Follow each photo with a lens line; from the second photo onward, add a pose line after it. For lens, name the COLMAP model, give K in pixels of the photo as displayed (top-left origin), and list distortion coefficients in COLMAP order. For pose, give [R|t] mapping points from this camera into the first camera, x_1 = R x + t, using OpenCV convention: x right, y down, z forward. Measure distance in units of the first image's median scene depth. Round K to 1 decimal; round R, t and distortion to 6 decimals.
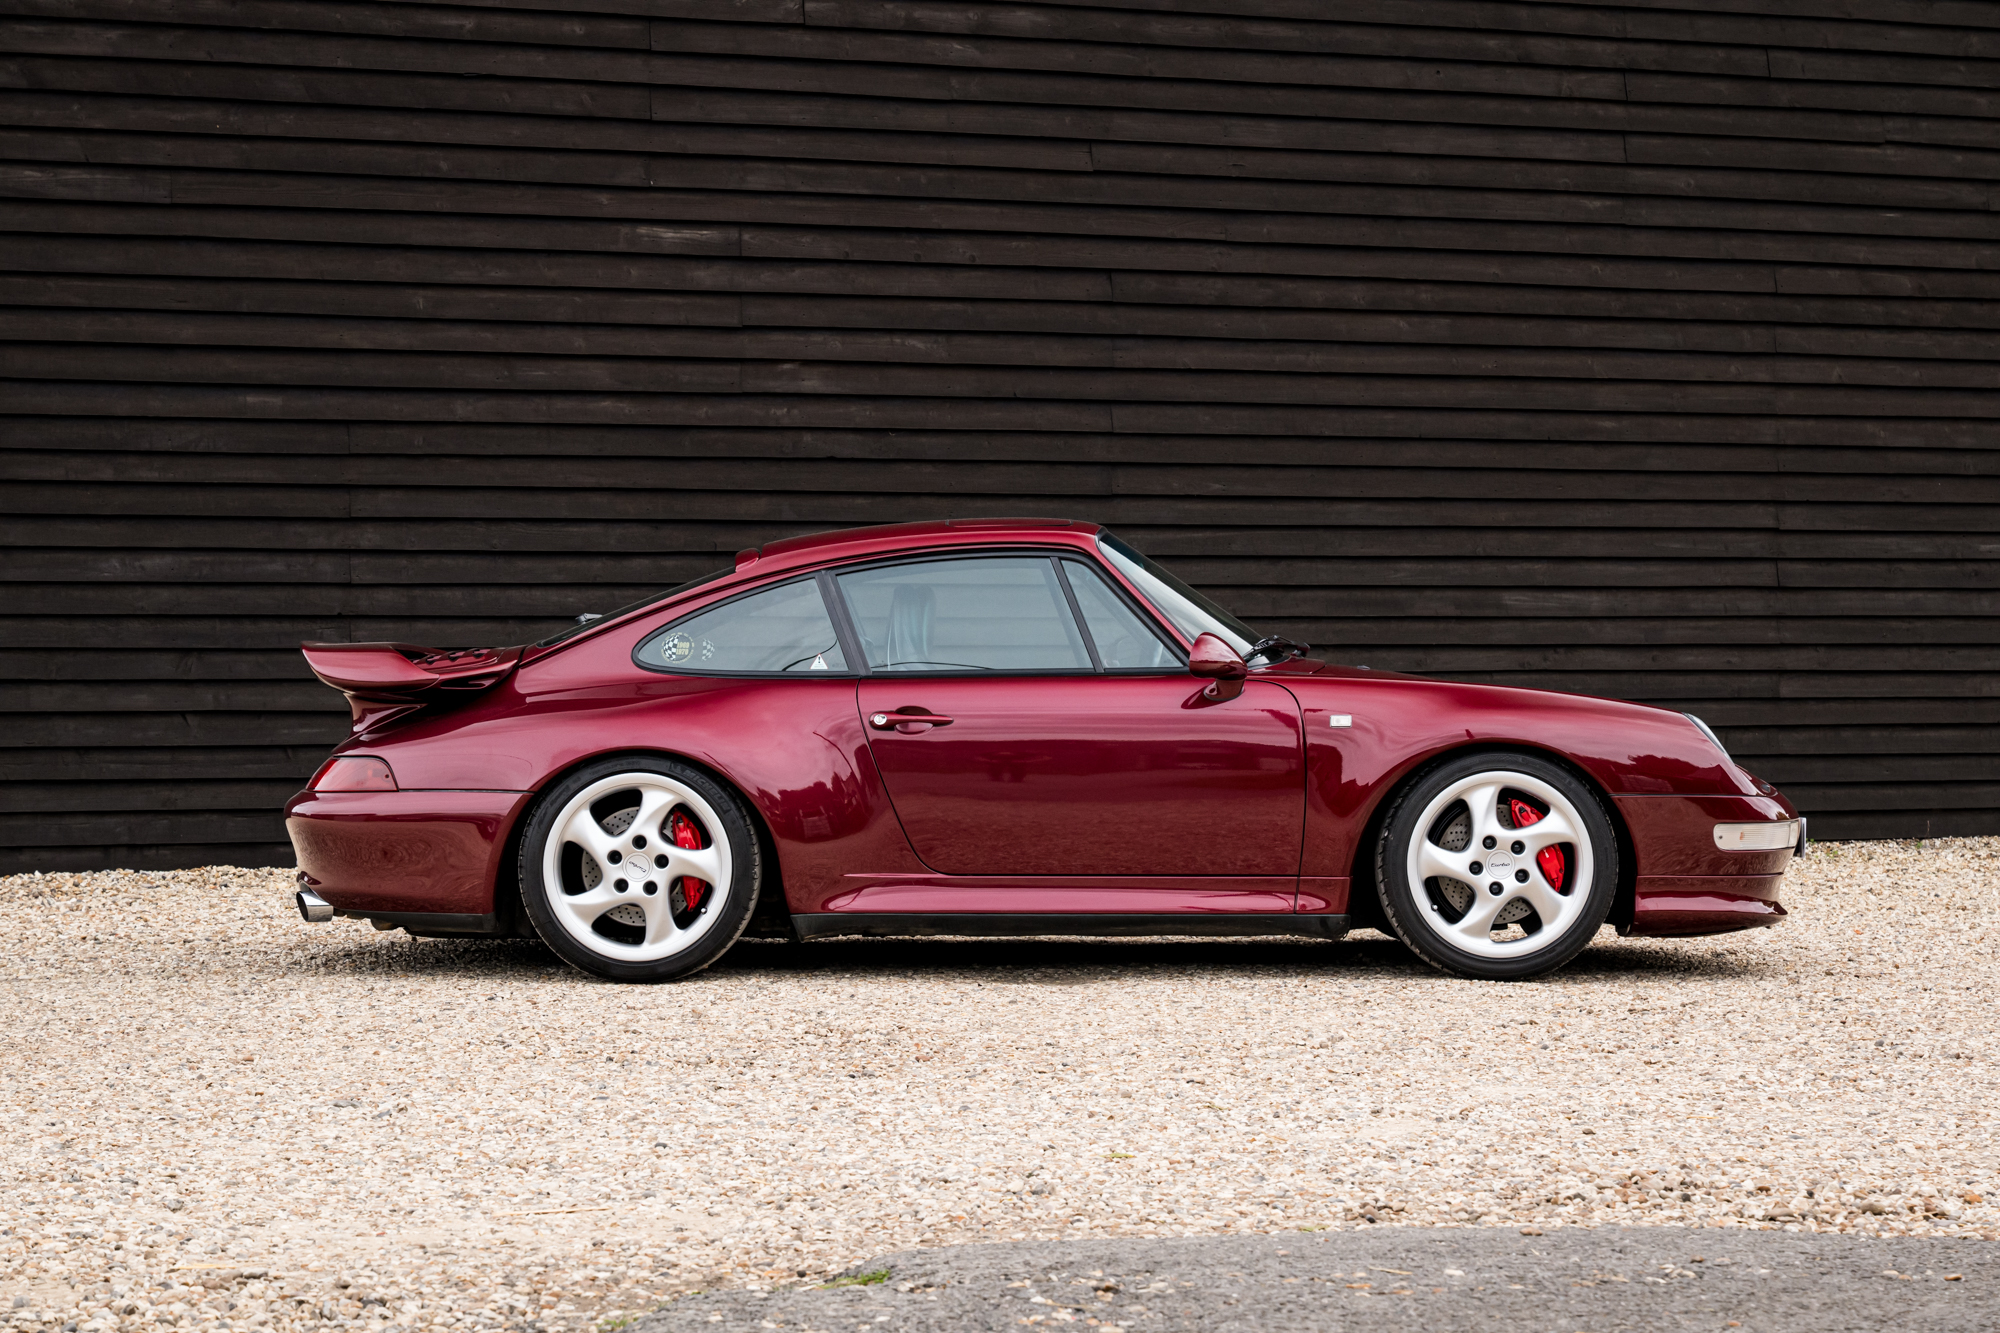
lens RADIAL K [[4012.0, 0, 1060.5], [0, 4012.0, 688.9], [0, 0, 1]] dist [0.001726, 0.000000]
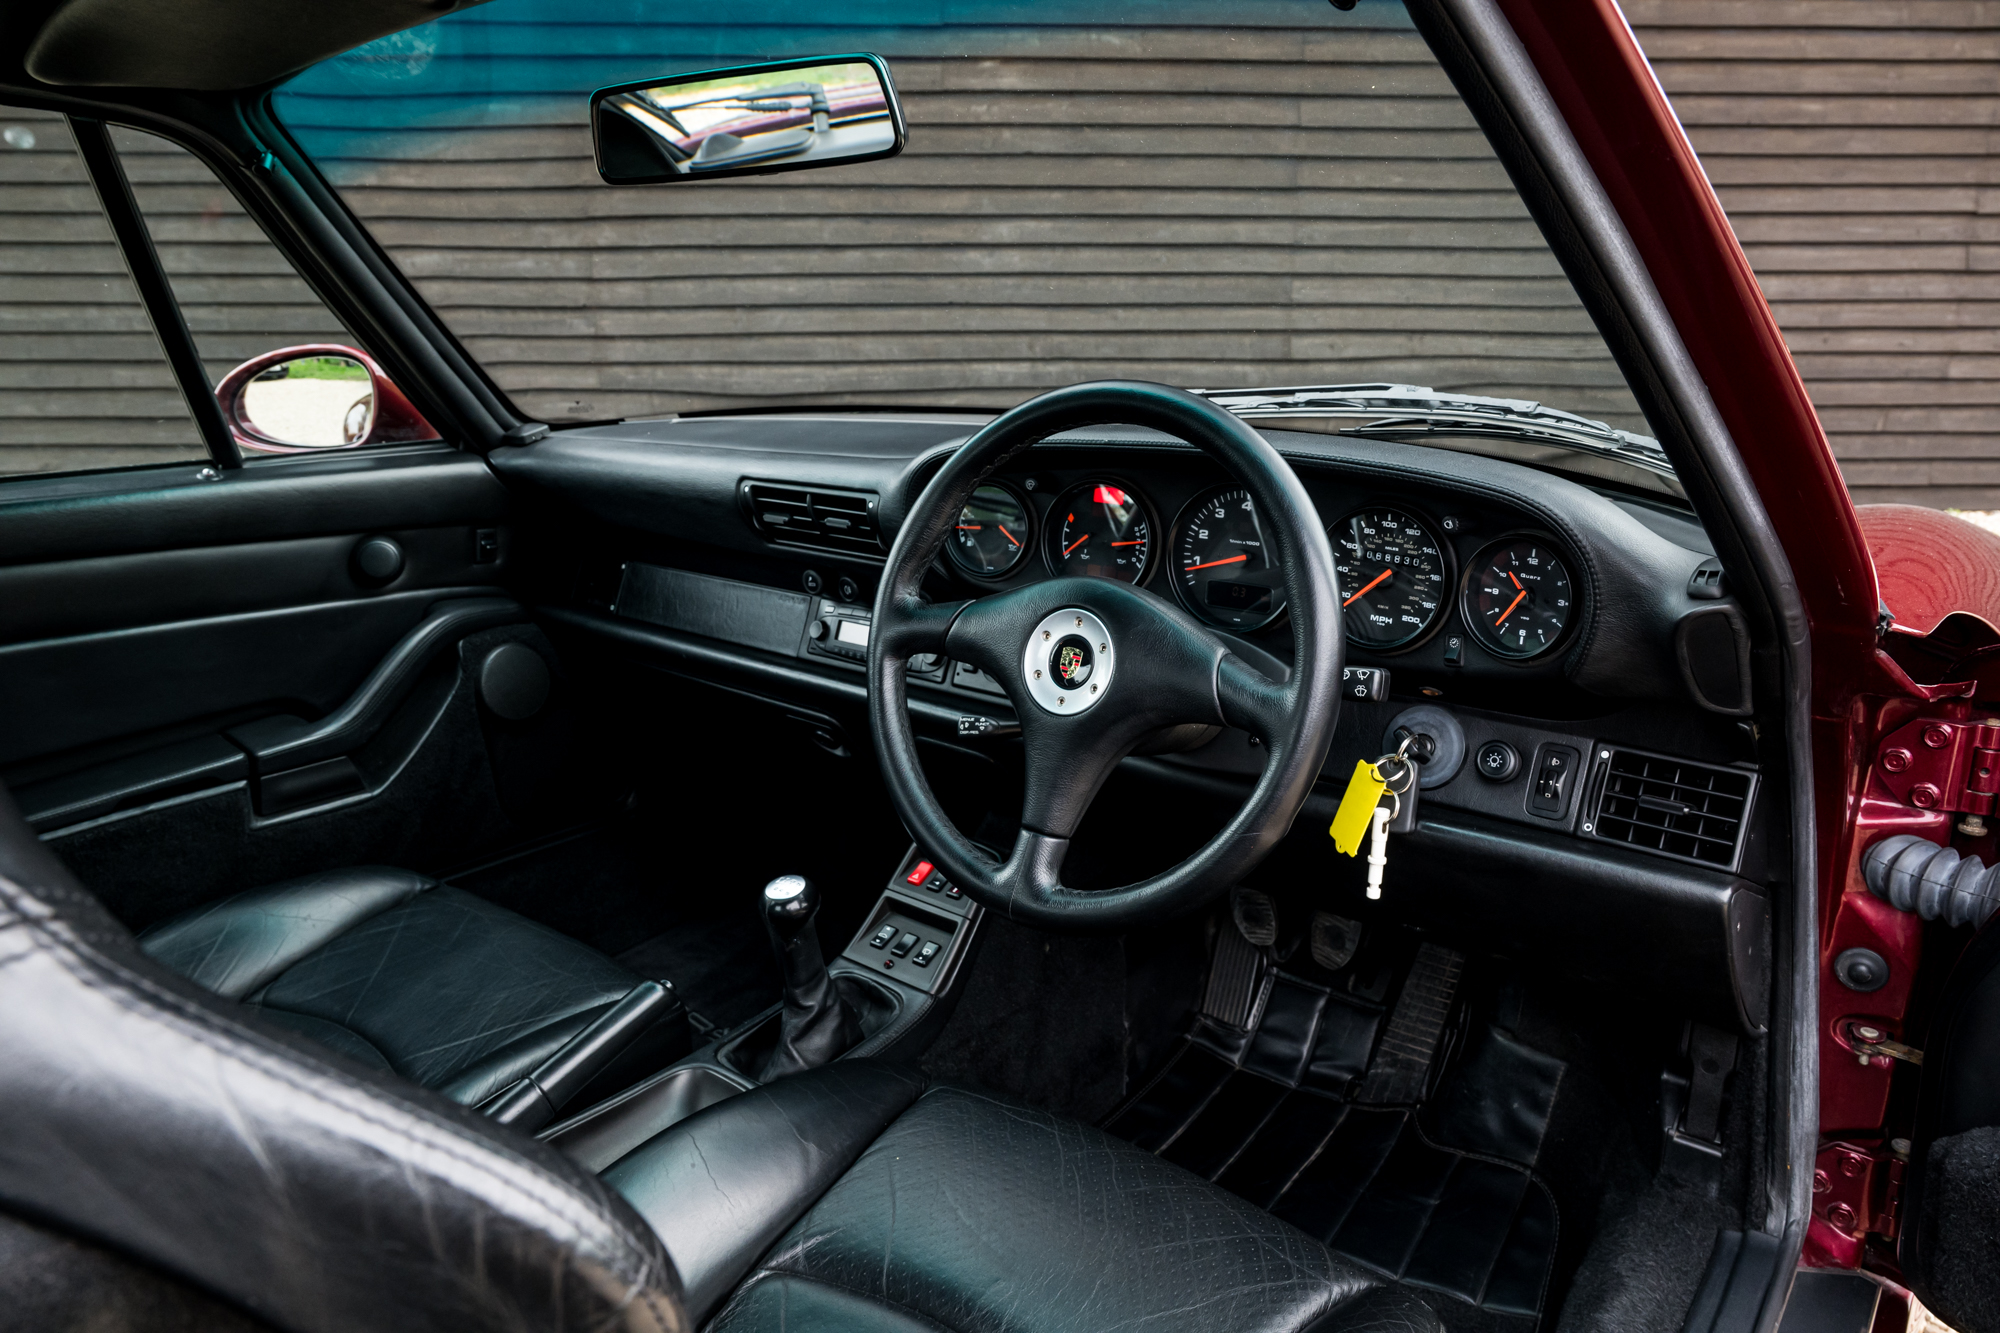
lens RADIAL K [[1374.3, 0, 997.8], [0, 1374.3, 696.6], [0, 0, 1]] dist [0.011178, -0.008296]
pose [[0.950024, 0.086331, -0.300001, 0.059373], [-0.002963, 0.963451, 0.267869, -0.014832], [0.312161, -0.253593, 0.915558, 0.598537]]
